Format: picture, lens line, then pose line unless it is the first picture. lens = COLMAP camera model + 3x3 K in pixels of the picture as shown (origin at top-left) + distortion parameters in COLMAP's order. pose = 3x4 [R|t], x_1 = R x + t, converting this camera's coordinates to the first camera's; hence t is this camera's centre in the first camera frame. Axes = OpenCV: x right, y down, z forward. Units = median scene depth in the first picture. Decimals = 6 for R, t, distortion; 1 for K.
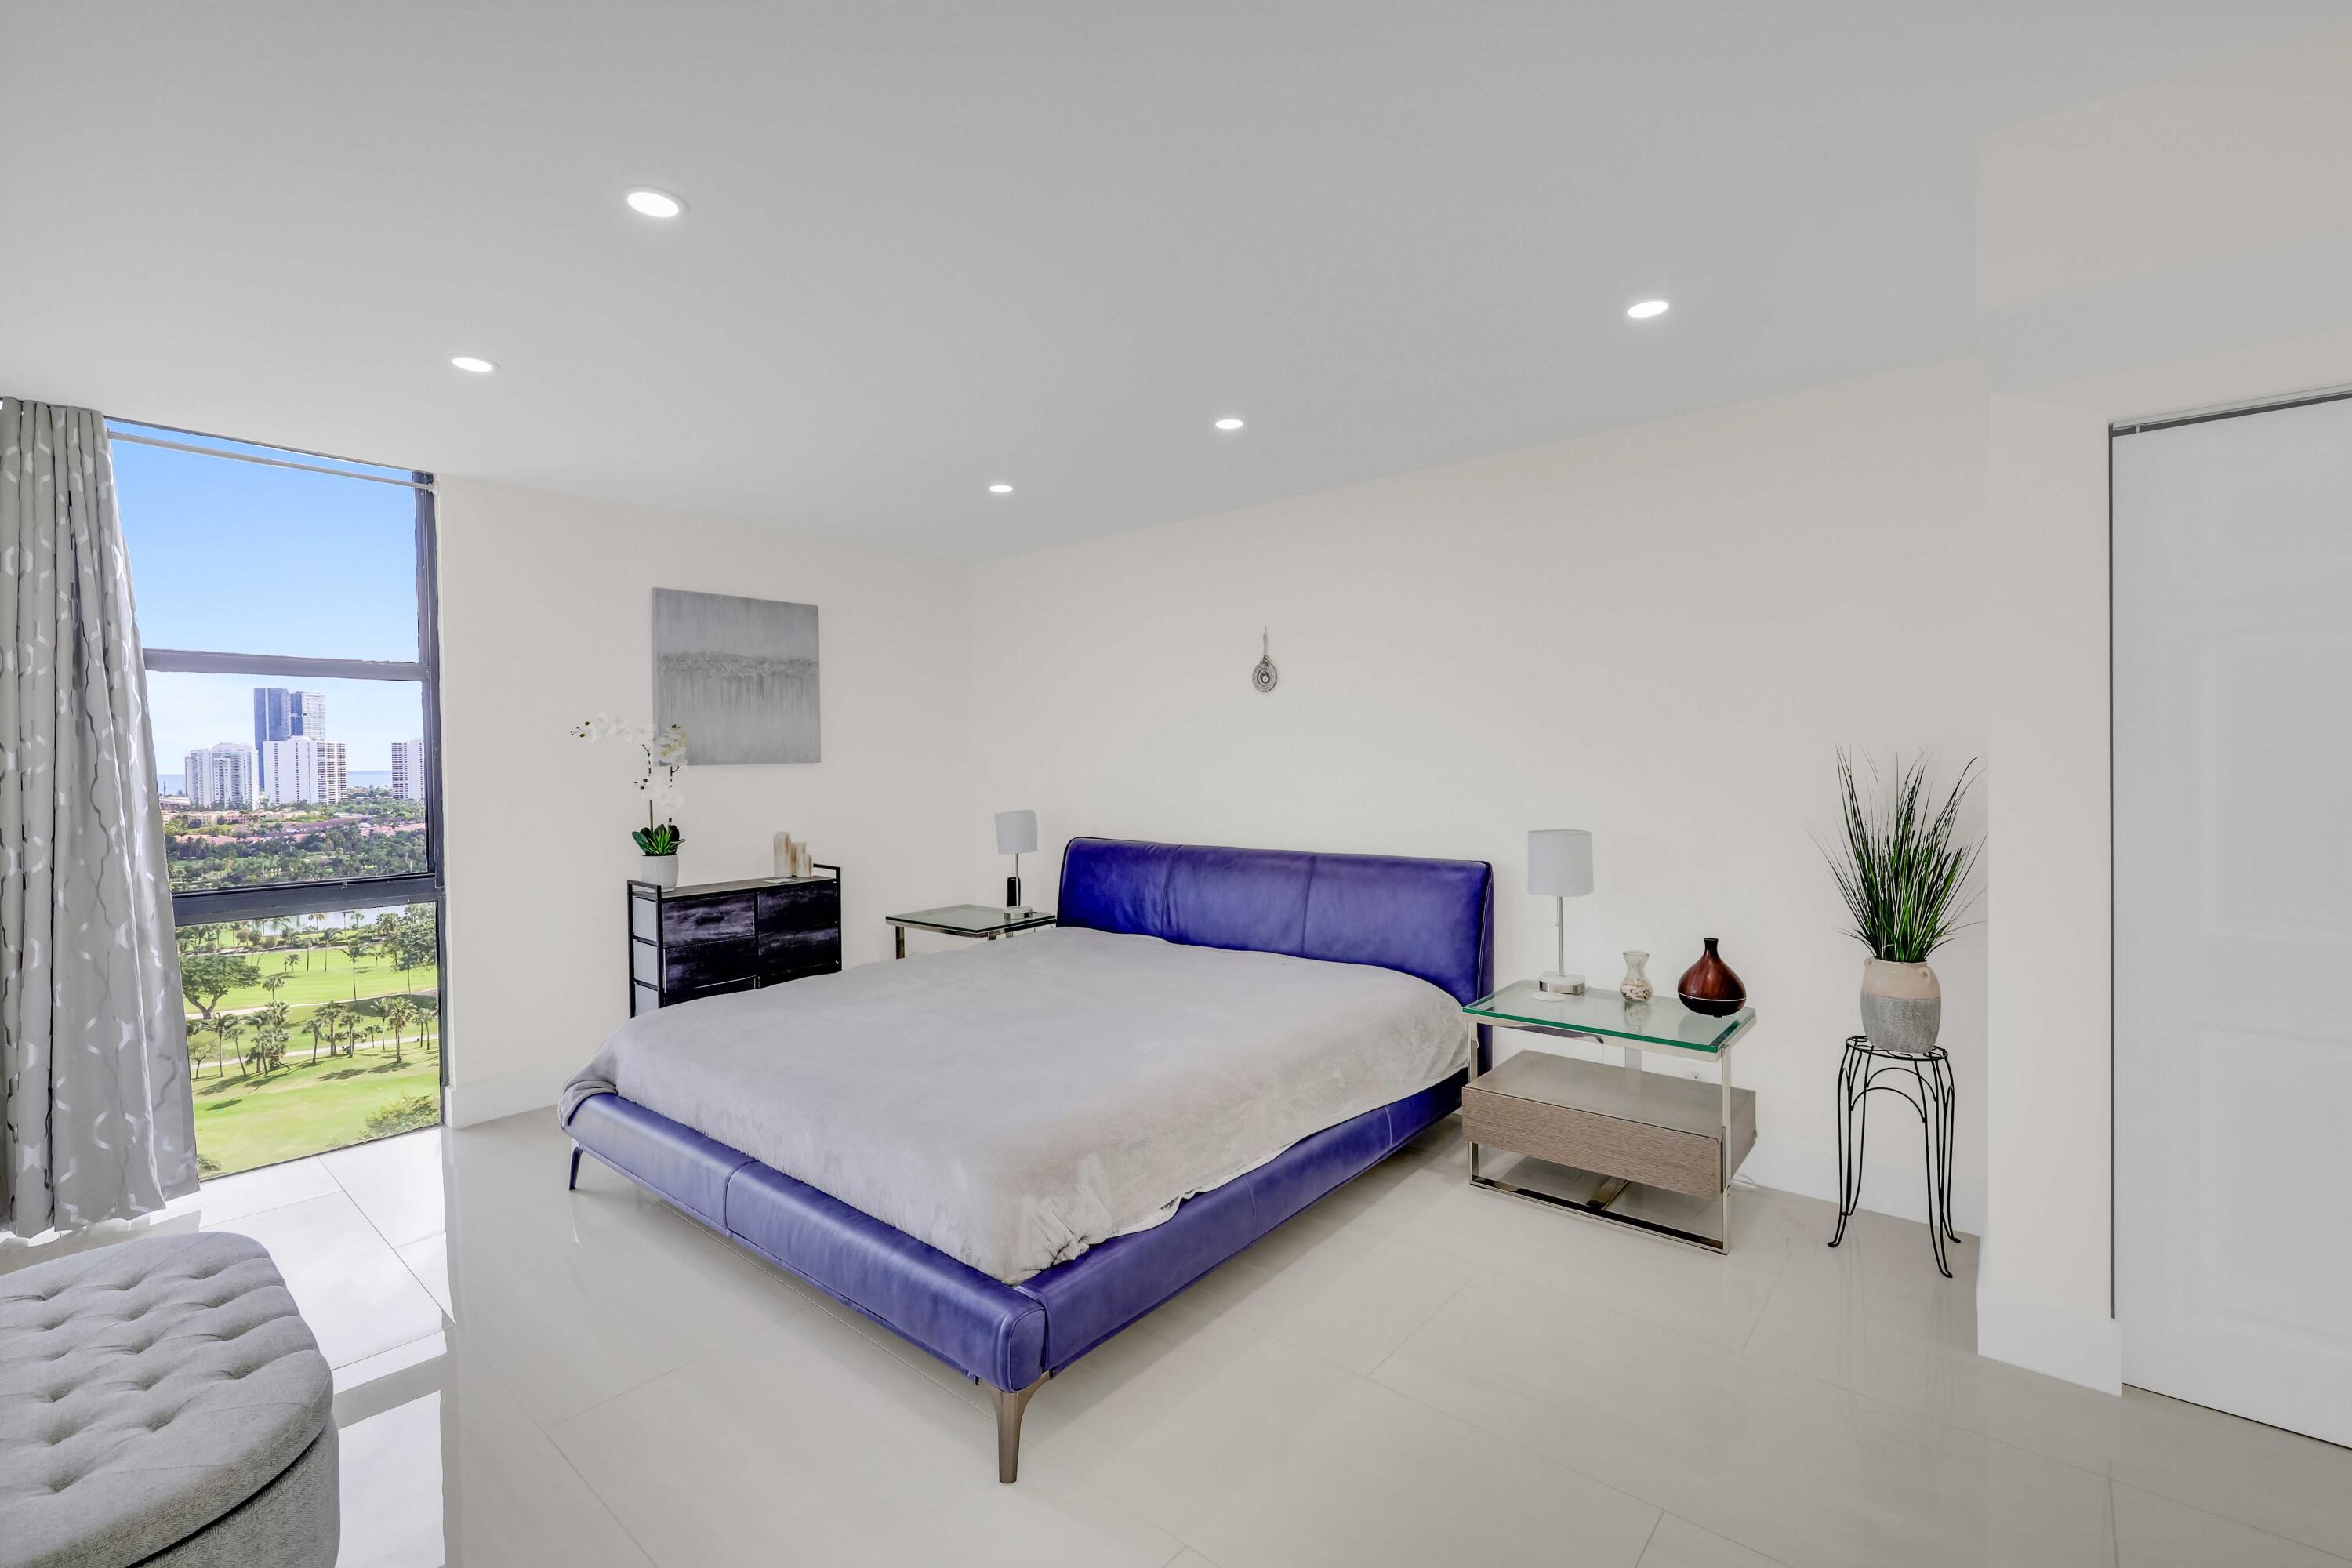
lens RADIAL K [[1027.7, 0, 1204.5], [0, 1027.7, 757.6], [0, 0, 1]] dist [-0.001765, 0.000115]
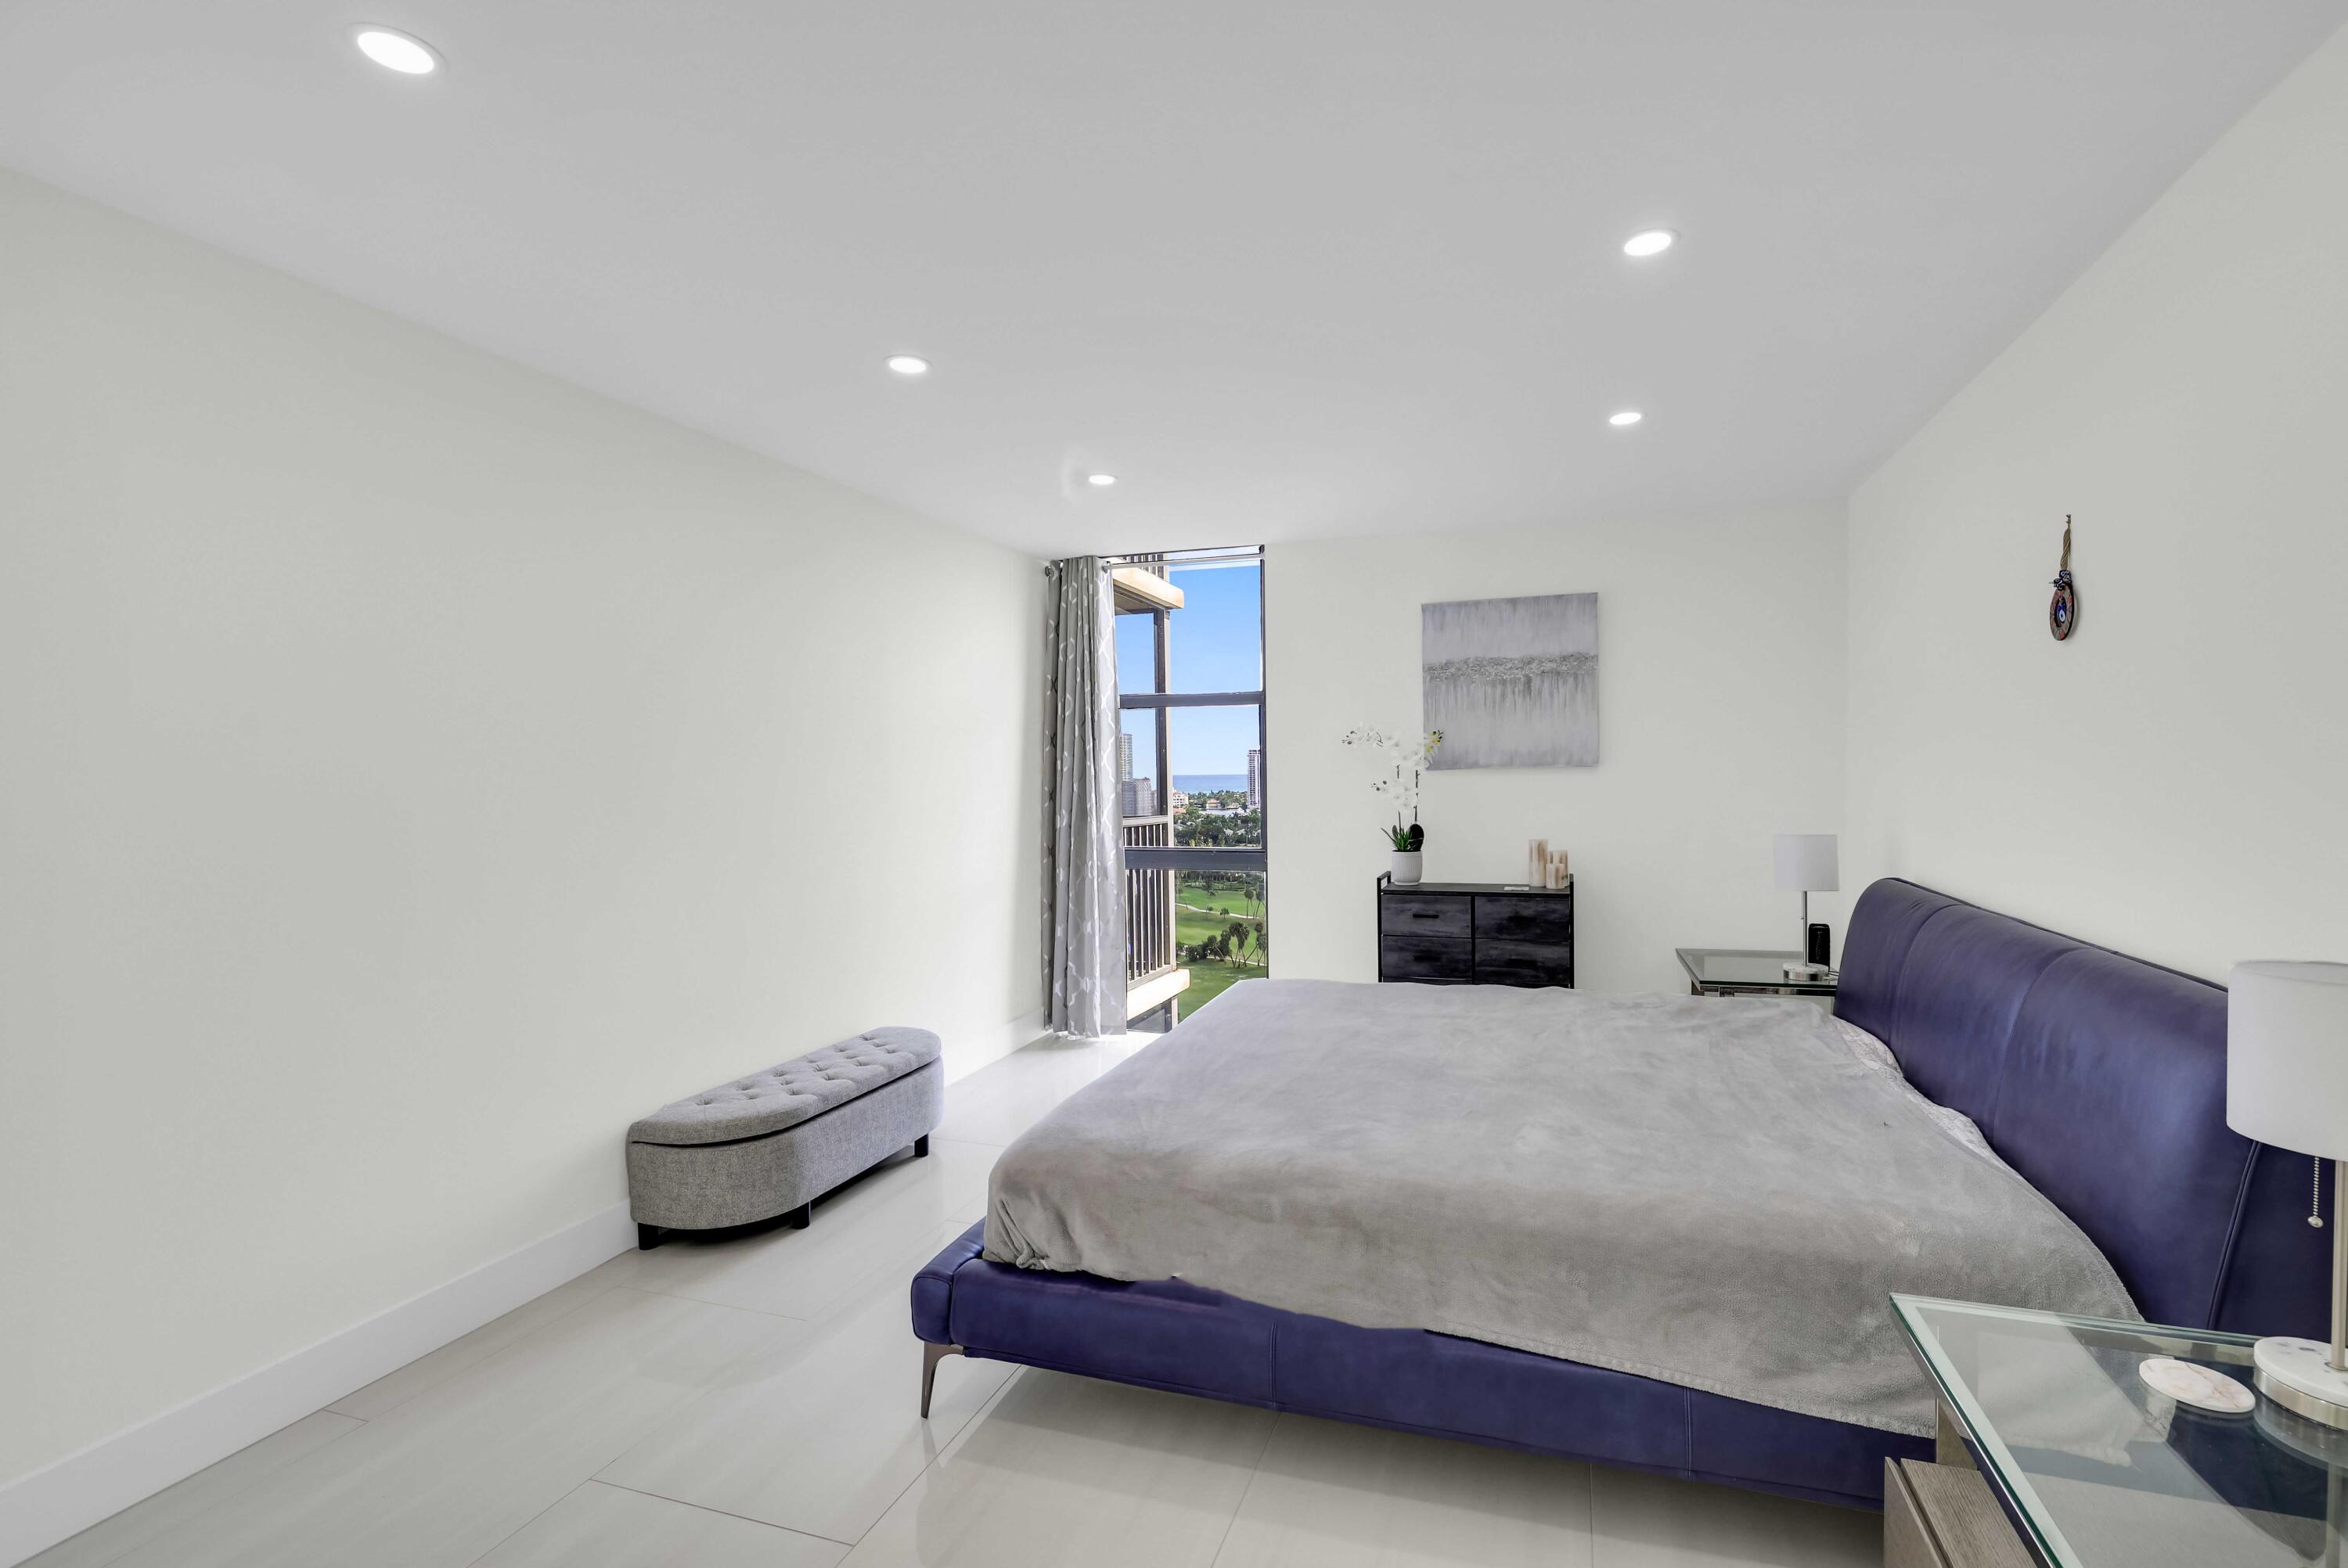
lens RADIAL K [[1063.4, 0, 1190.0], [0, 1063.4, 789.8], [0, 0, 1]] dist [0.000732, -0.000743]
pose [[0.345056, 0.025694, -0.938230, 0.420957], [0.004623, 0.999567, 0.029074, -0.003613], [0.938571, -0.014370, 0.344788, 0.374266]]
